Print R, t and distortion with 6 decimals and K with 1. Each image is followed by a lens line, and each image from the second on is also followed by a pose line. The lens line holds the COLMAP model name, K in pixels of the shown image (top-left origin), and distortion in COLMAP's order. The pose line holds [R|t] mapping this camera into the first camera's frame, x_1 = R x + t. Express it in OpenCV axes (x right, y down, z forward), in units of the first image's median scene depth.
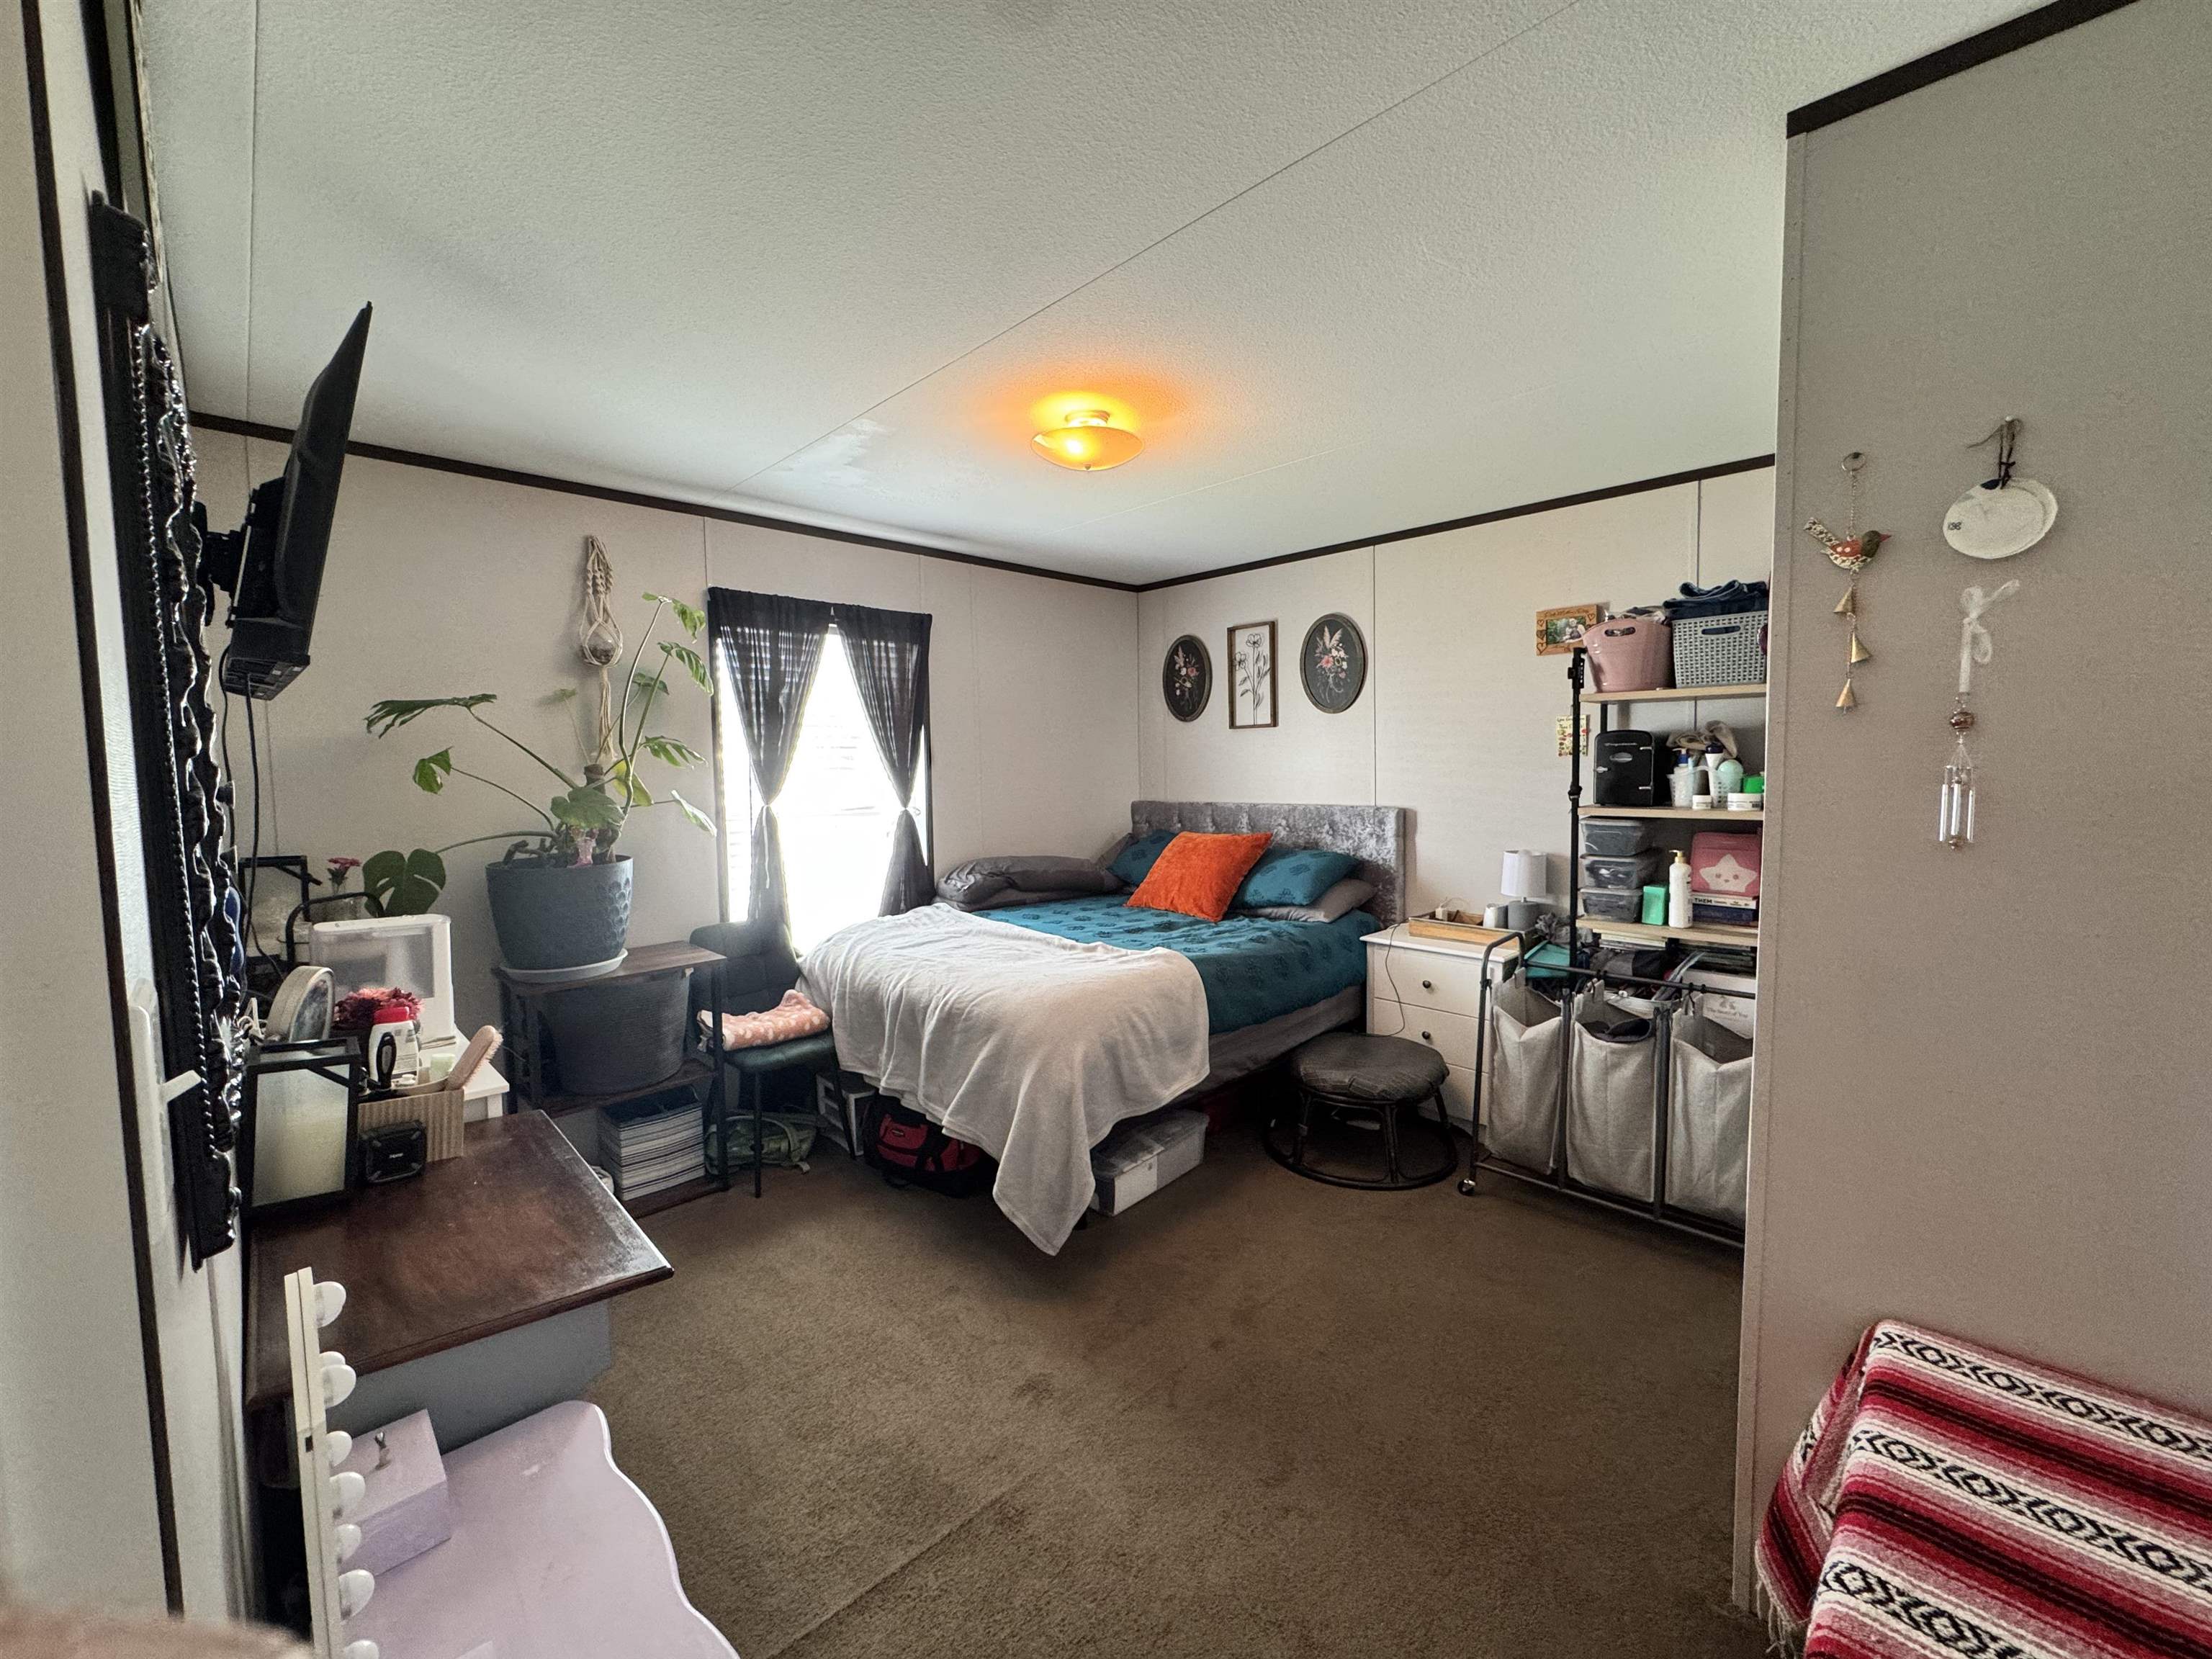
lens RADIAL K [[887.3, 0, 1103.2], [0, 887.3, 826.9], [0, 0, 1]] dist [-0.002892, 0.000293]
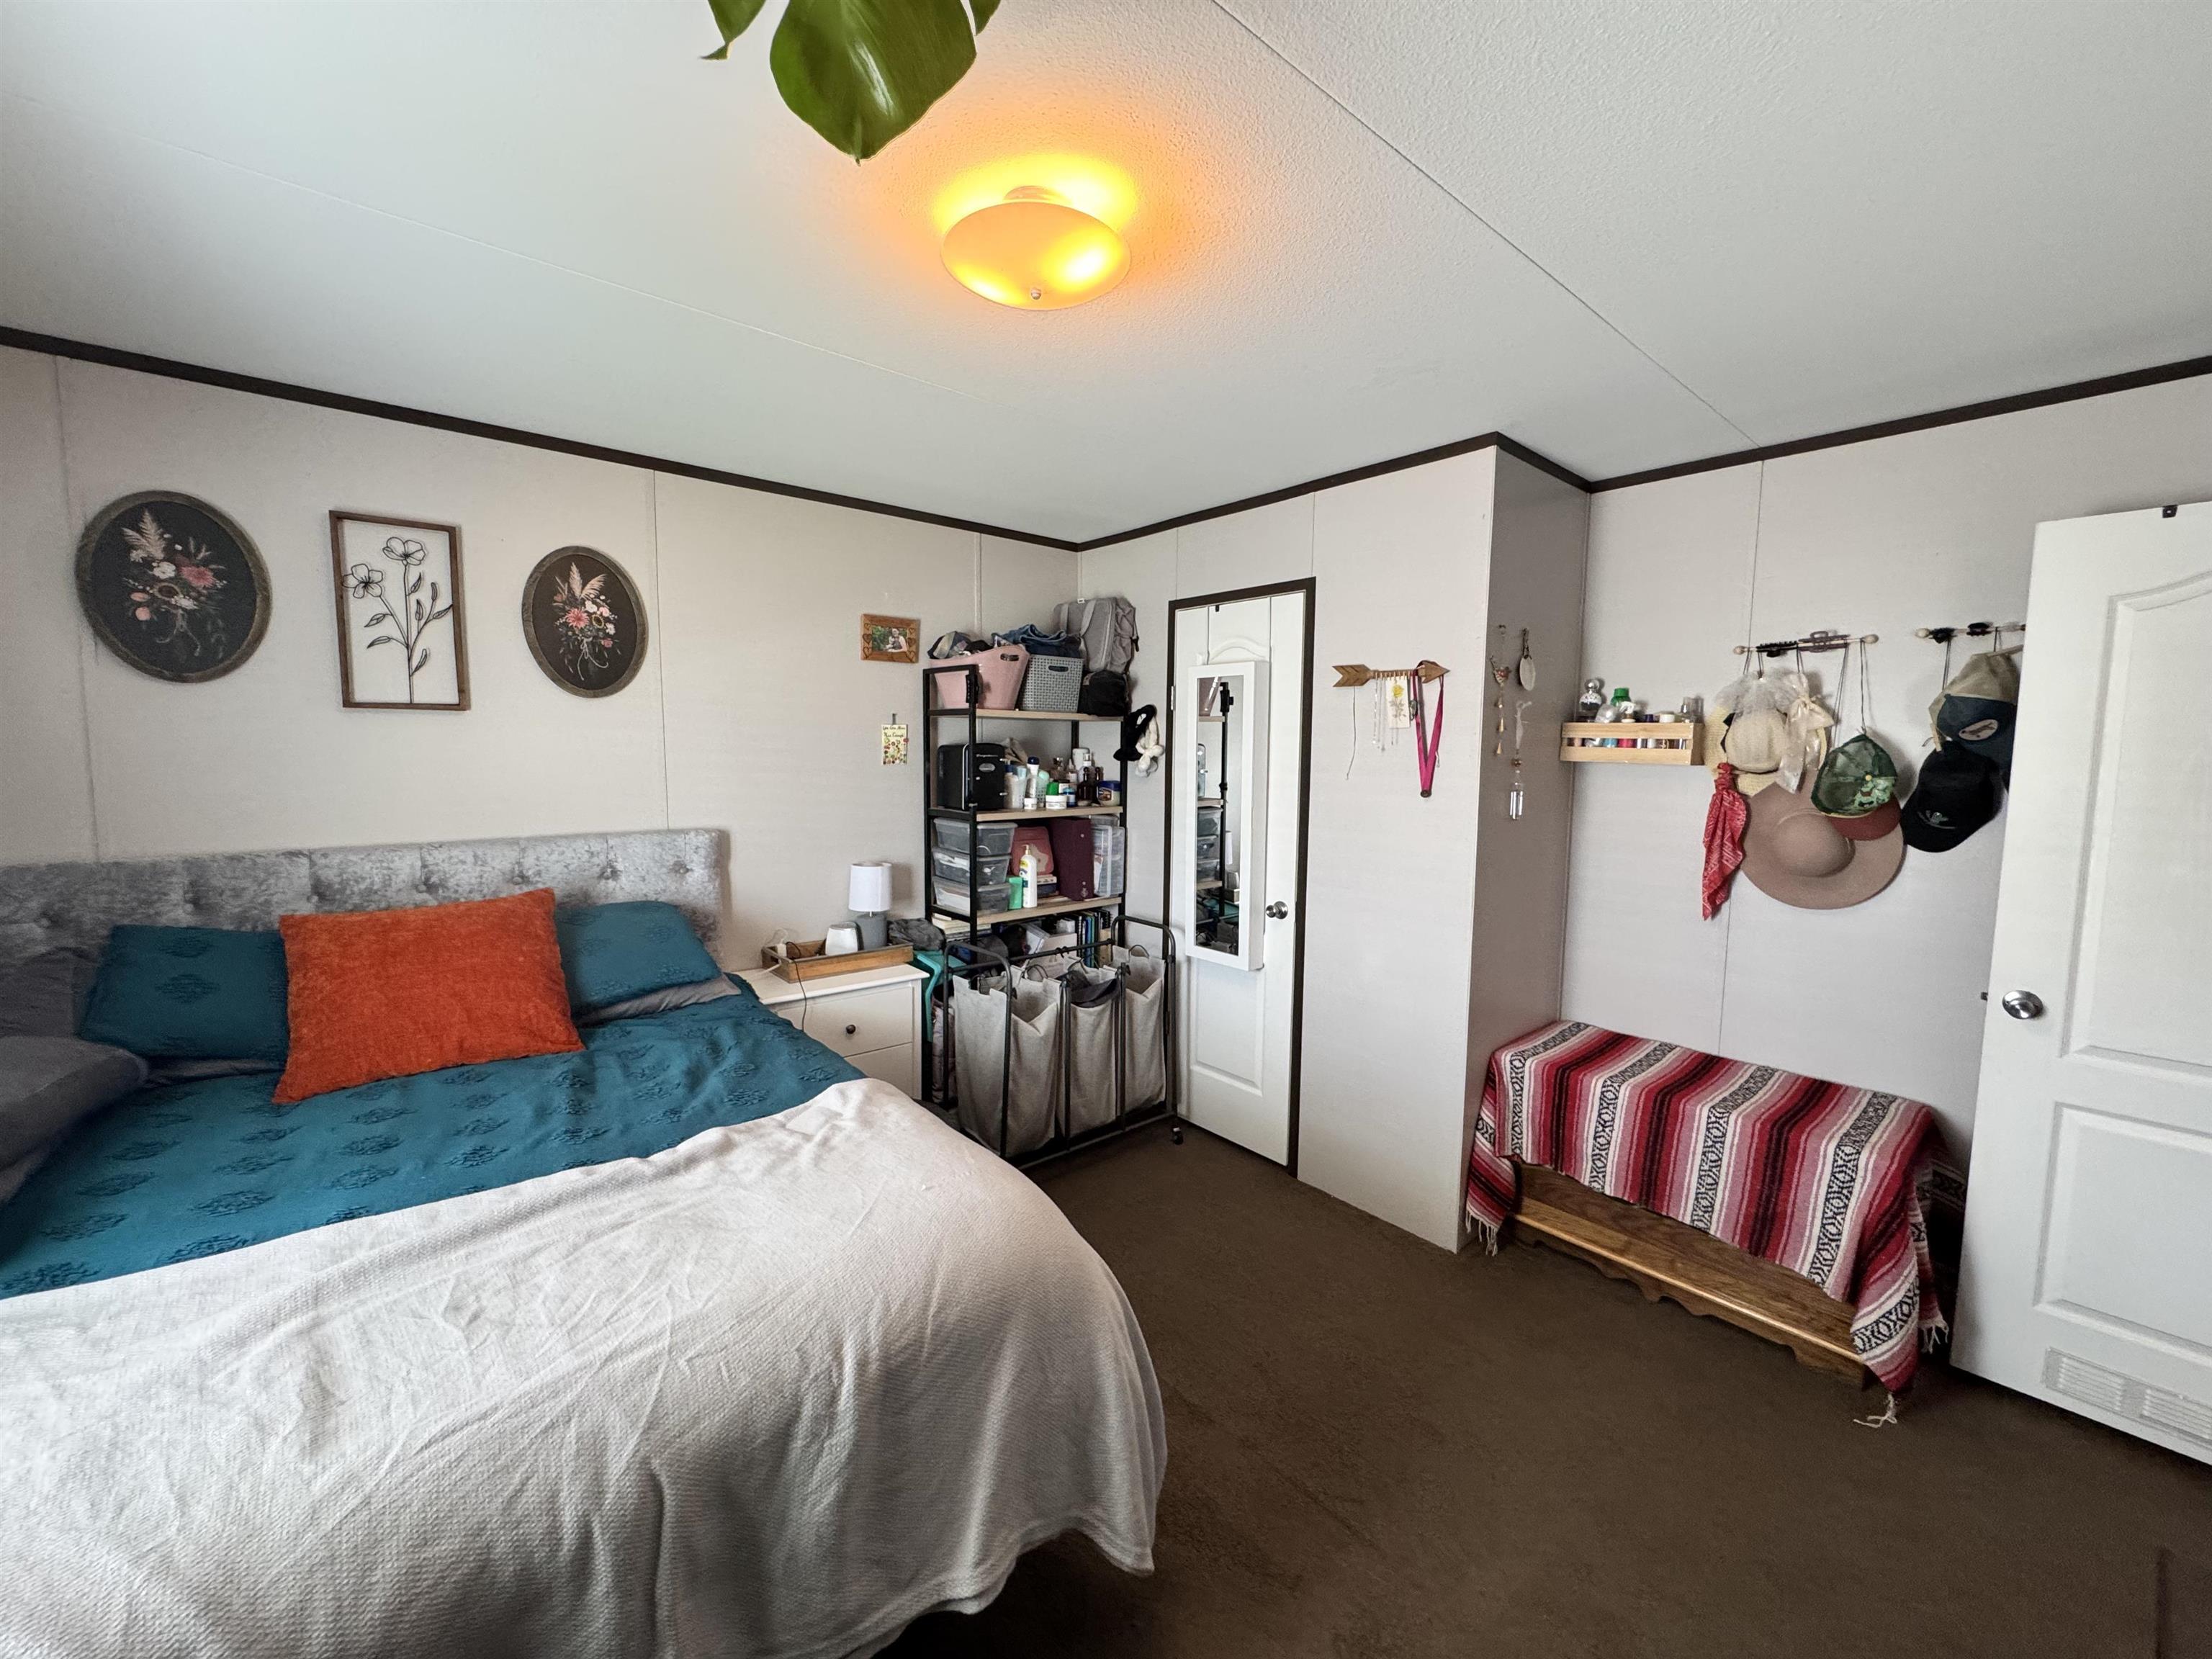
lens RADIAL K [[887.3, 0, 1102.7], [0, 887.3, 823.3], [0, 0, 1]] dist [-0.002892, 0.000293]
pose [[0.067732, -0.068120, 0.995375, -0.393876], [0.064132, 0.995900, 0.063792, -0.052021], [-0.995640, 0.059515, 0.071823, 0.581103]]
